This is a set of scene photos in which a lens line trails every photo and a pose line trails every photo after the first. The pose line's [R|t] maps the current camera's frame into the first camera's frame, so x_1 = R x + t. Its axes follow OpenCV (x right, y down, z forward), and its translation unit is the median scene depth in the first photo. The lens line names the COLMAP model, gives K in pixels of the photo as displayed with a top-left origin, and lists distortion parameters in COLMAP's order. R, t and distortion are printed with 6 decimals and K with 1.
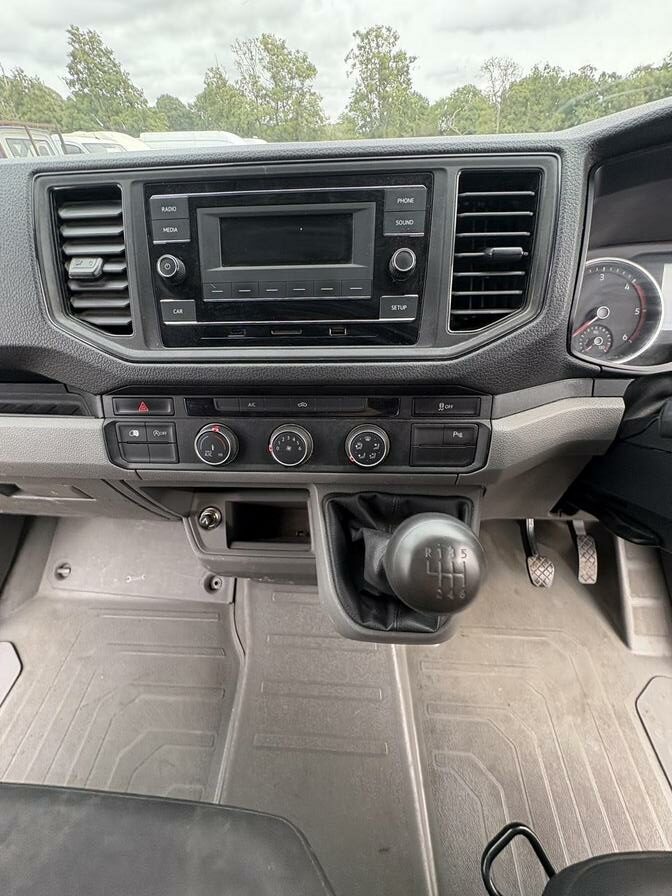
lens RADIAL K [[358.5, 0, 335.3], [0, 358.5, 446.7], [0, 0, 1]] dist [-0.000488, 0.000507]
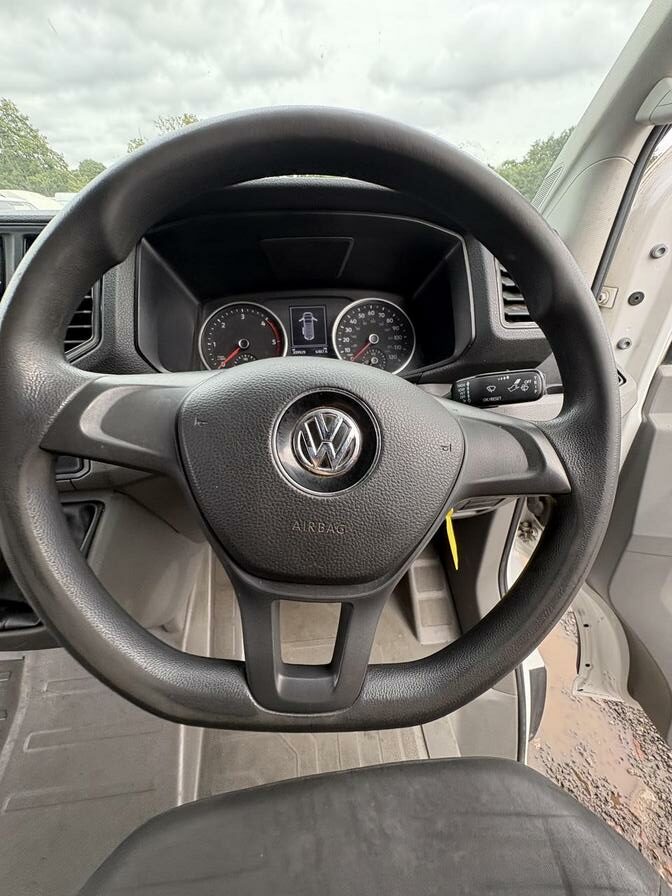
lens RADIAL K [[358.5, 0, 335.3], [0, 358.5, 446.7], [0, 0, 1]] dist [-0.000488, 0.000507]
pose [[0.984997, -0.070679, 0.157436, 0.439157], [0.088930, 0.989713, -0.112068, 0.076248], [-0.147895, 0.124388, 0.981150, -0.113691]]
